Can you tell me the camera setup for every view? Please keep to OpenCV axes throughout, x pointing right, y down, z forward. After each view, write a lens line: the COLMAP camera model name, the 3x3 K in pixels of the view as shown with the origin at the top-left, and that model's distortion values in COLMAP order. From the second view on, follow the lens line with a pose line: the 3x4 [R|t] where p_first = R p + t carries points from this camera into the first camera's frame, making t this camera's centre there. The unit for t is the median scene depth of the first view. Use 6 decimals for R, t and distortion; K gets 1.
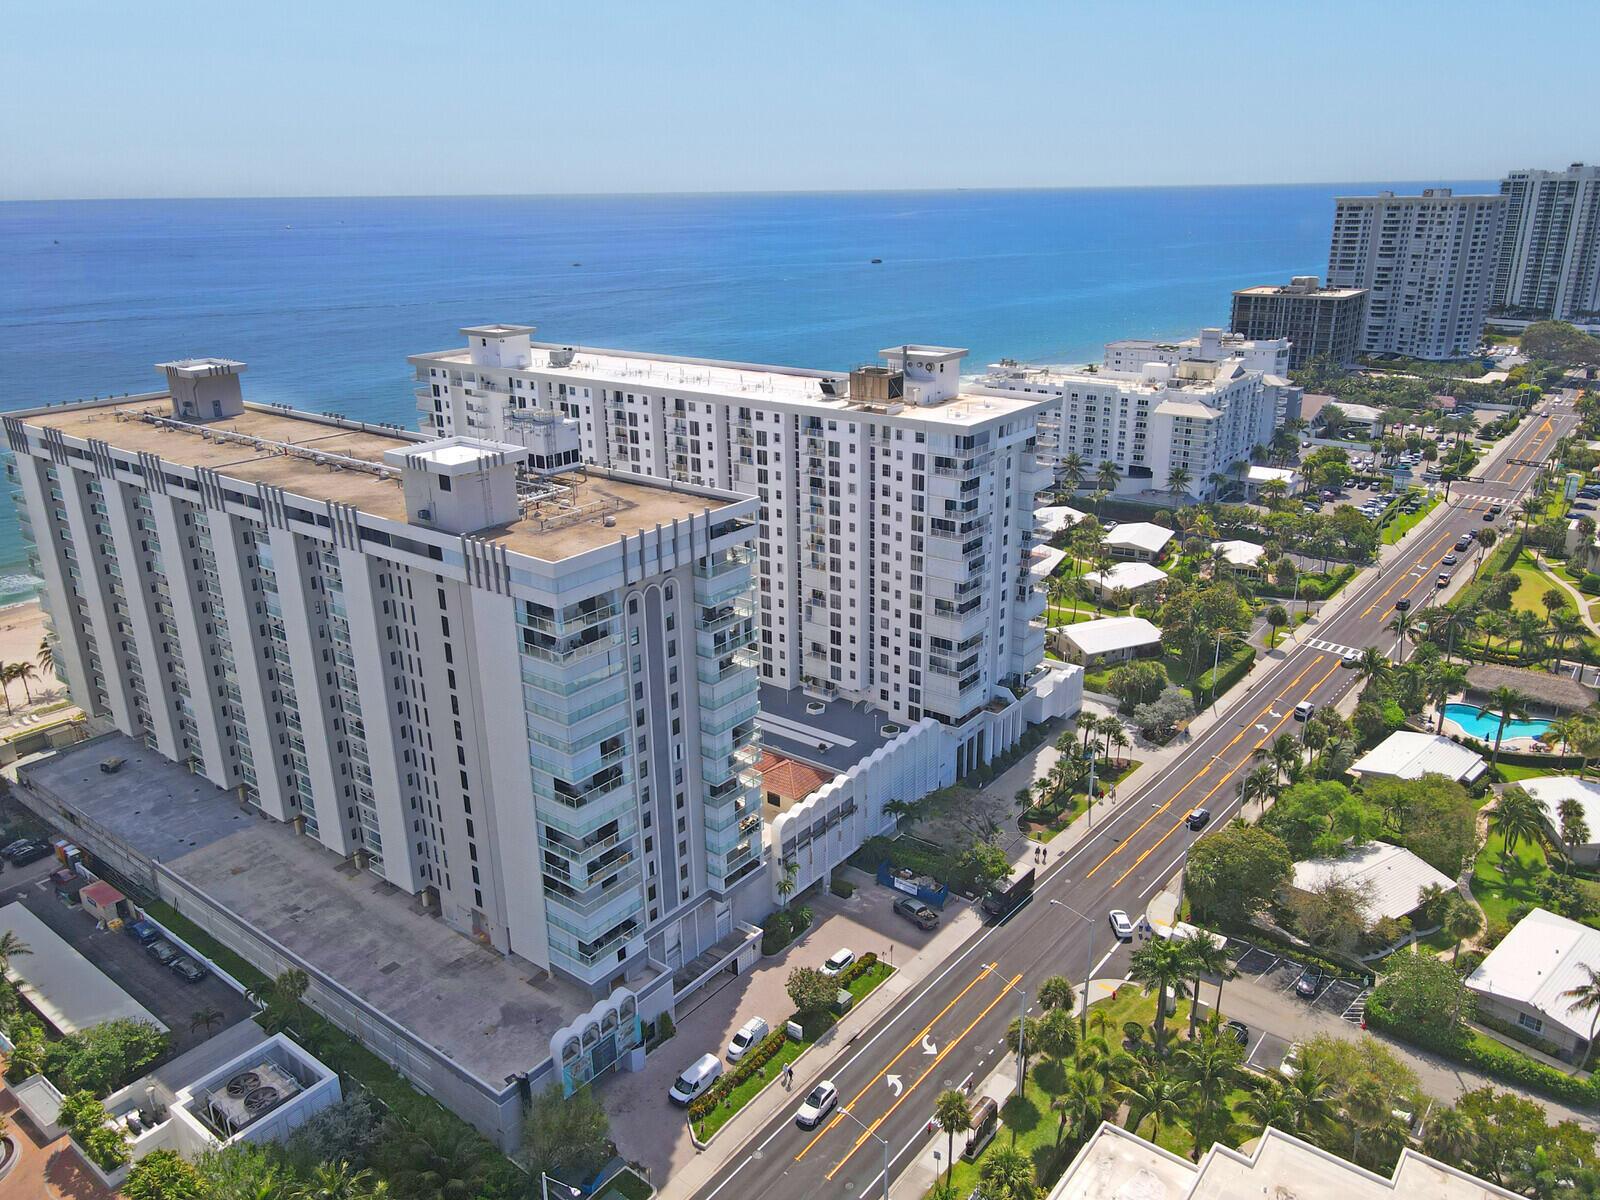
lens RADIAL K [[1177.2, 0, 804.8], [0, 1177.2, 594.8], [0, 0, 1]] dist [-0.000183, 0.022083]
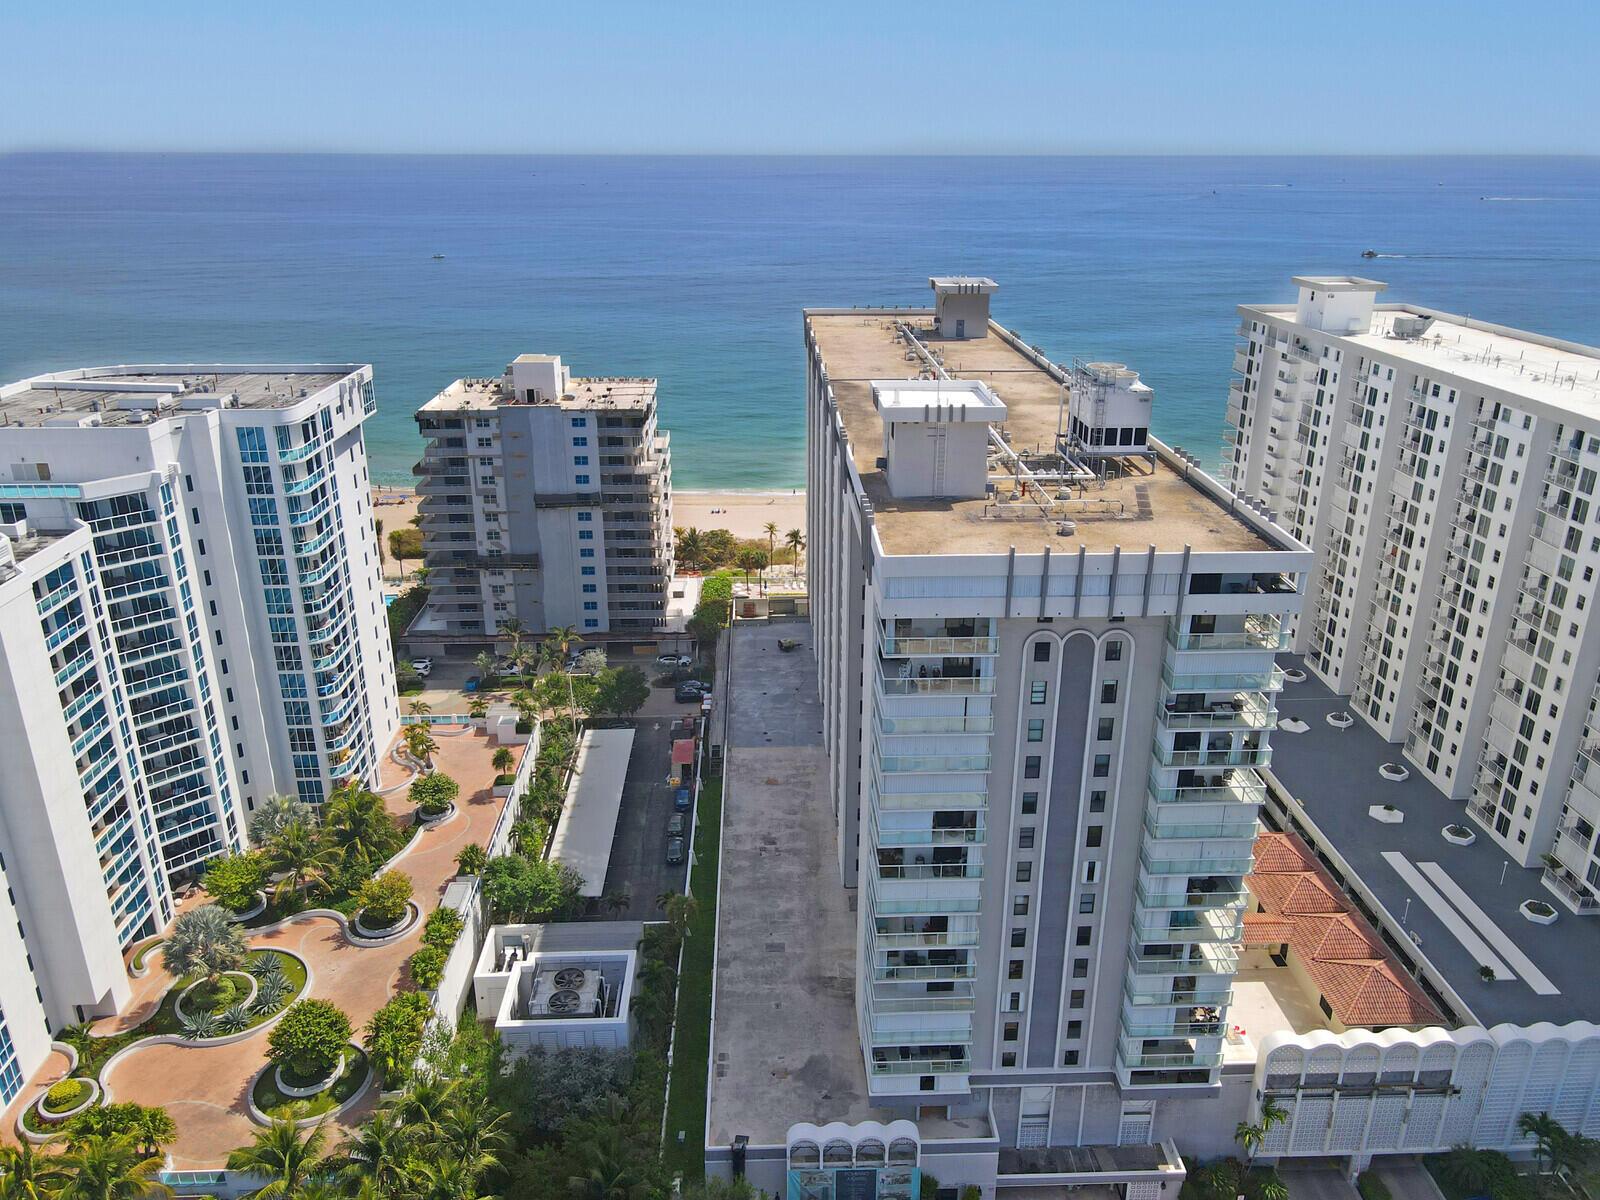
lens RADIAL K [[1180.0, 0, 804.6], [0, 1180.0, 593.7], [0, 0, 1]] dist [-0.006485, 0.038907]
pose [[0.640984, 0.285532, -0.712468, 0.173505], [-0.263638, 0.953660, 0.145007, -0.059474], [0.720857, 0.094886, 0.686558, 0.278495]]
